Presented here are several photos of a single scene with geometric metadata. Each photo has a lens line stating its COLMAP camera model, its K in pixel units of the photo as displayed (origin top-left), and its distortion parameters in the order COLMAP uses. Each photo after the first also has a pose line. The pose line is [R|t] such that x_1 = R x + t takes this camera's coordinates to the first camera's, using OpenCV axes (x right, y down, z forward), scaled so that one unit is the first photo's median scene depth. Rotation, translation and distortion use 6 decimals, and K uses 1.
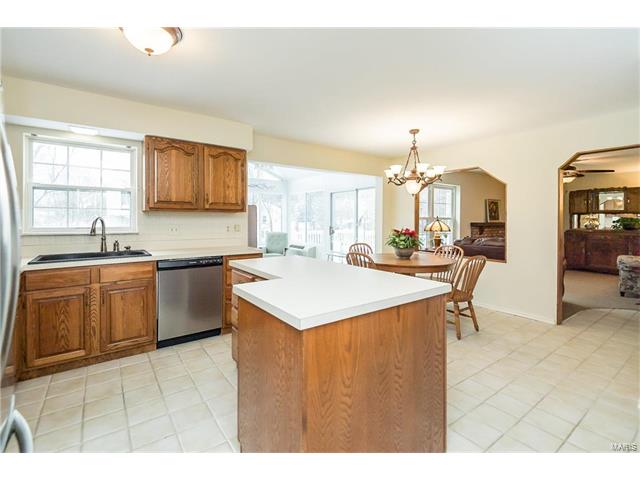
lens RADIAL K [[307.9, 0, 316.0], [0, 307.9, 221.4], [0, 0, 1]] dist [0.009886, -0.001671]
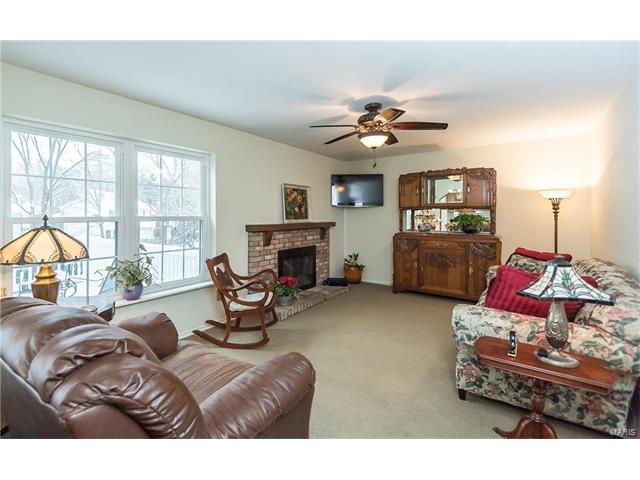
lens RADIAL K [[307.9, 0, 316.0], [0, 307.9, 221.4], [0, 0, 1]] dist [0.009886, -0.001671]
pose [[0.943960, -0.016950, 0.329624, 0.448084], [0.012166, 0.999789, 0.016570, -0.010904], [-0.329836, -0.011632, 0.943967, 0.452398]]
